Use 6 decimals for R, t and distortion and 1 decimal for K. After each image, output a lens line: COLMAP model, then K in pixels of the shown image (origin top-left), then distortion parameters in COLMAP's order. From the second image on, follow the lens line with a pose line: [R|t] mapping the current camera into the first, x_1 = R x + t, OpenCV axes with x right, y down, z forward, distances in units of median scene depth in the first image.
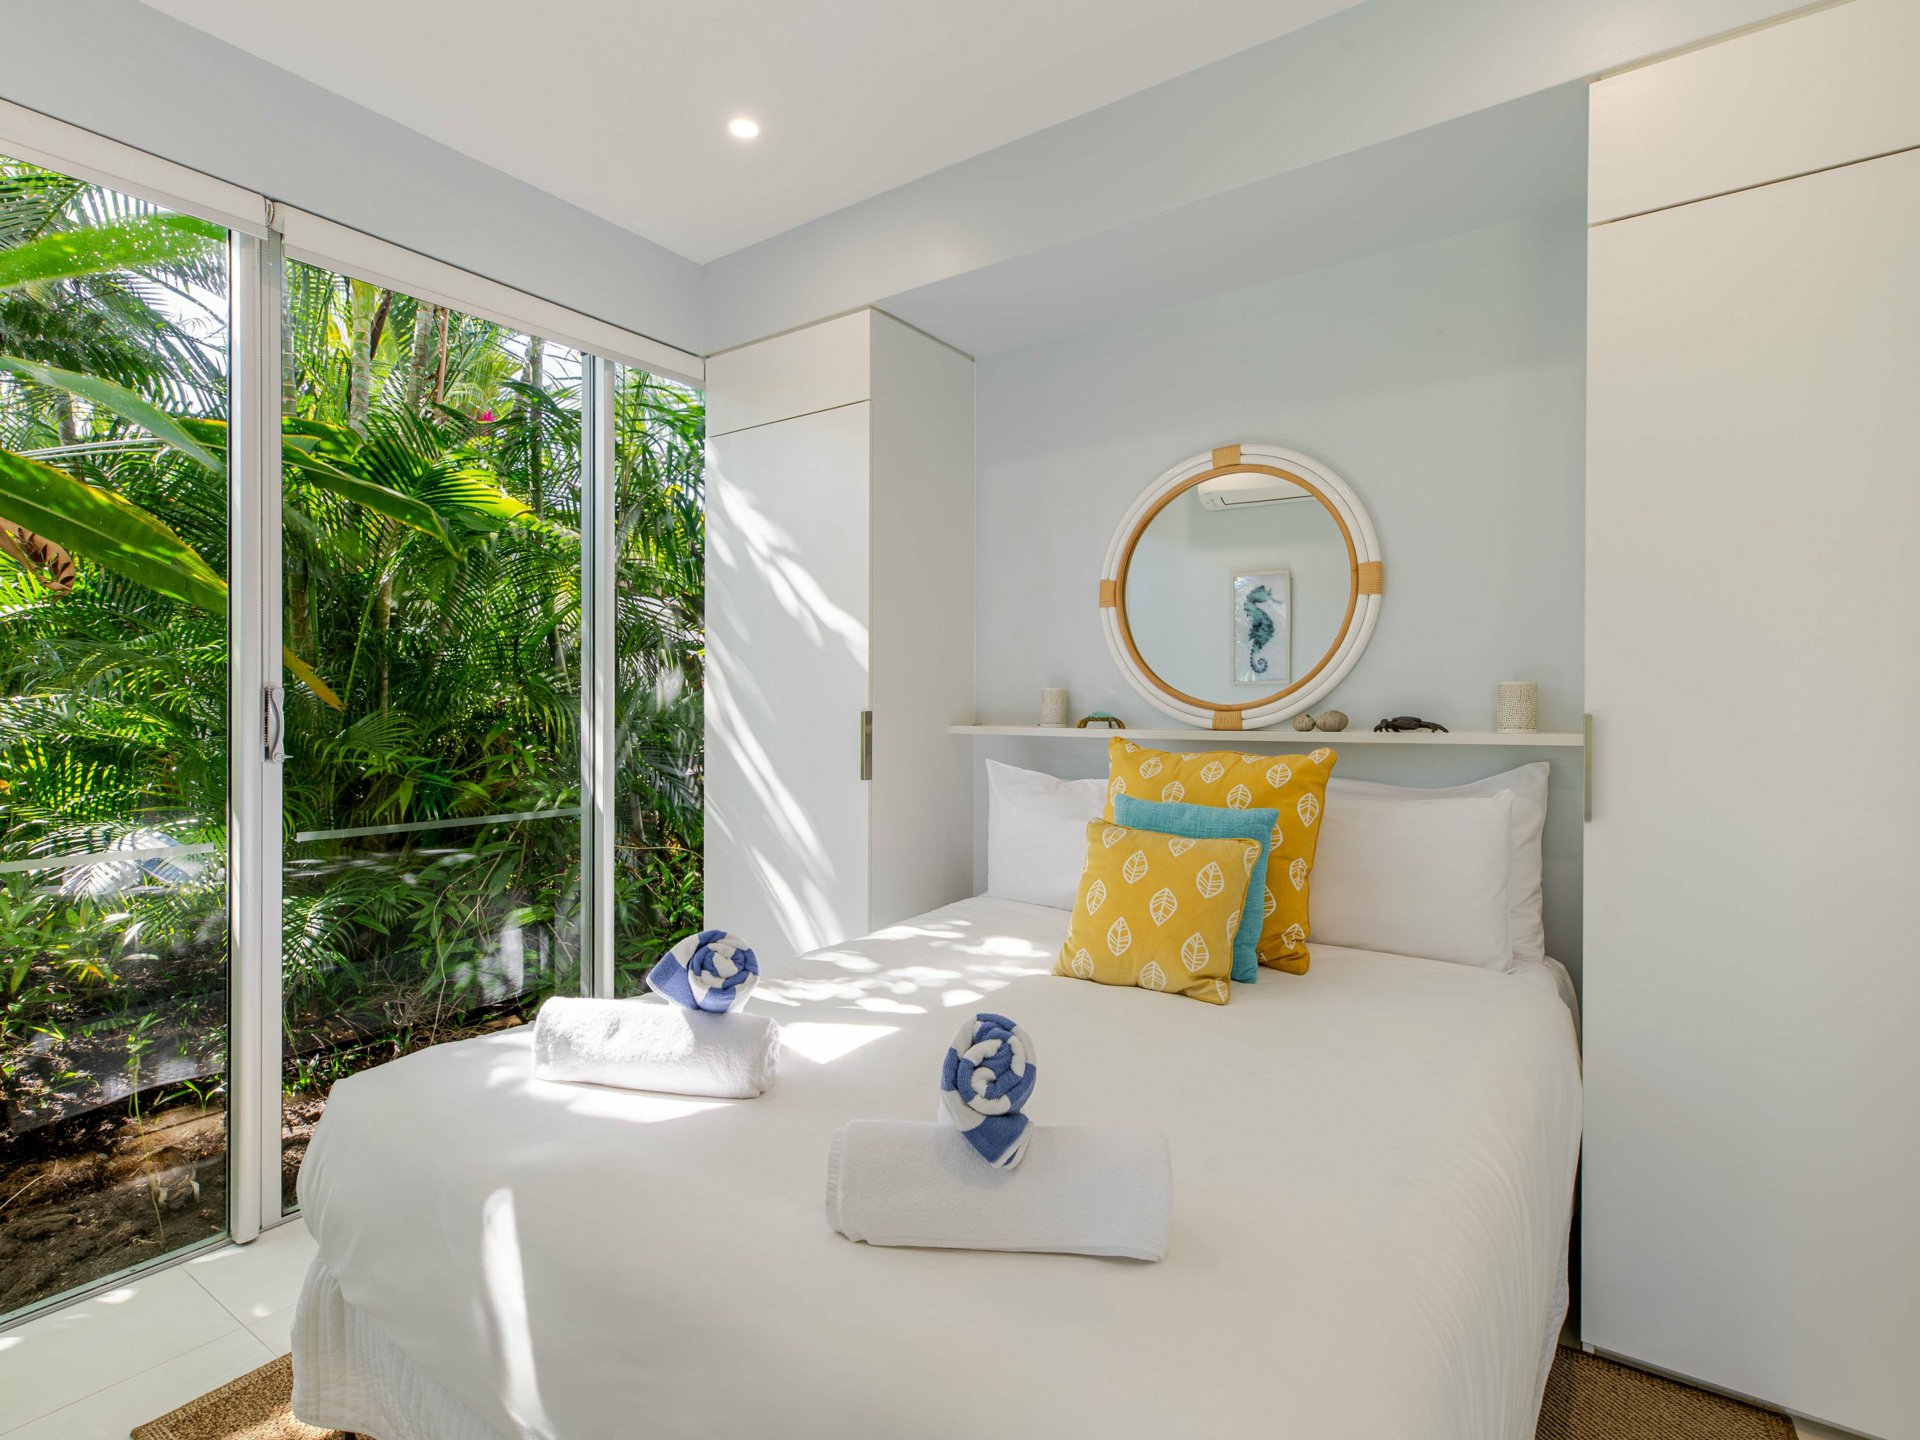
lens RADIAL K [[995.3, 0, 950.6], [0, 995.3, 718.2], [0, 0, 1]] dist [0.012580, -0.001906]
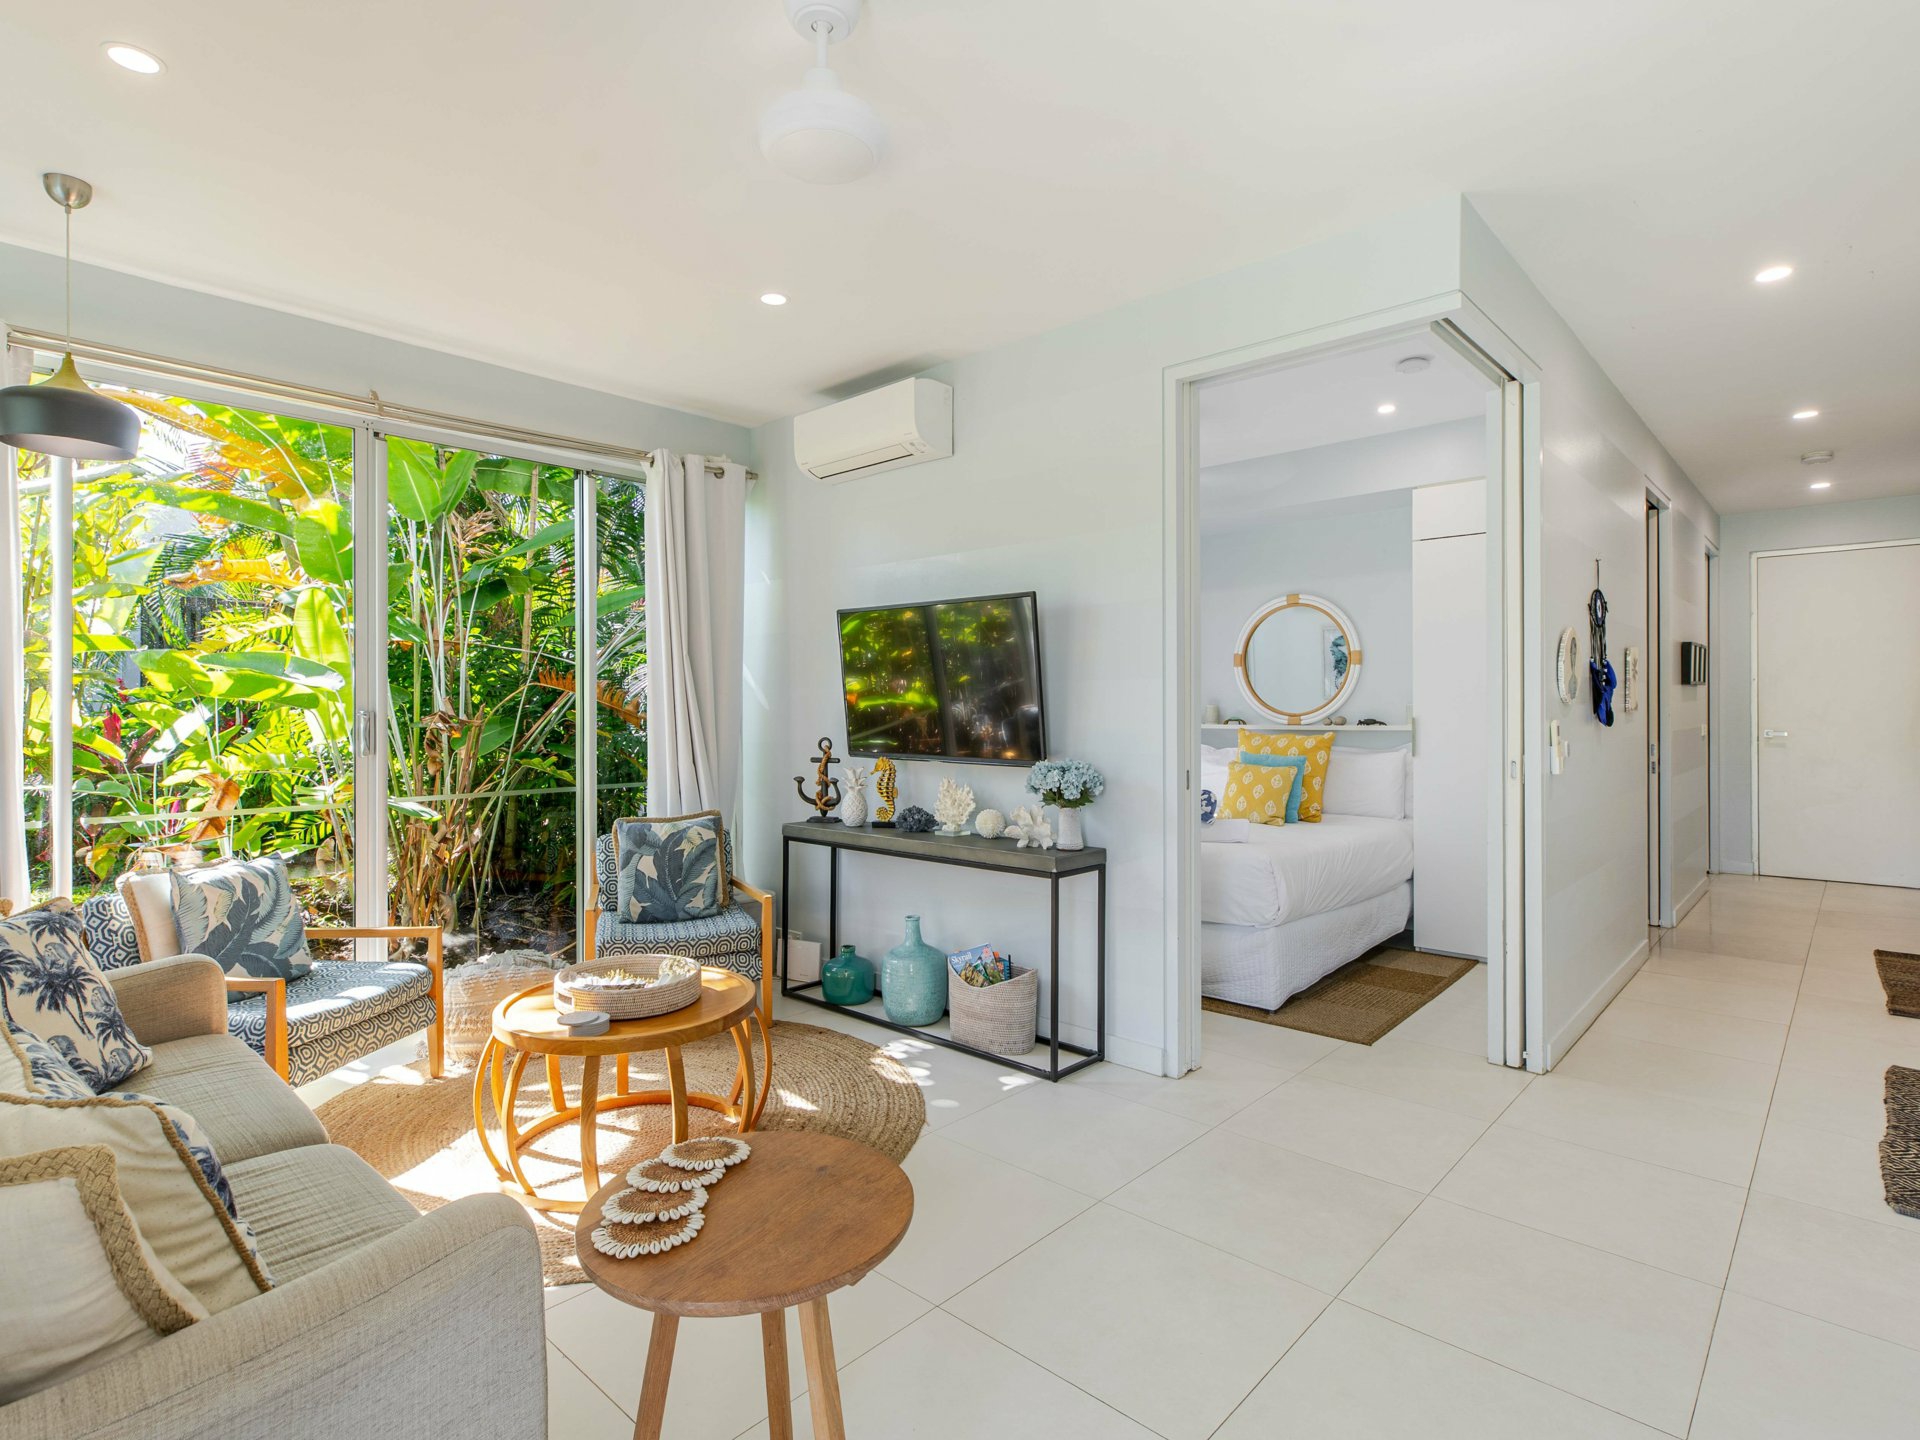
lens RADIAL K [[995.3, 0, 972.7], [0, 995.3, 703.9], [0, 0, 1]] dist [0.012580, -0.001906]
pose [[0.993472, -0.004656, -0.113981, -0.196722], [0.002681, 0.999844, -0.017478, 0.002199], [0.114045, 0.017059, 0.993329, -1.428268]]
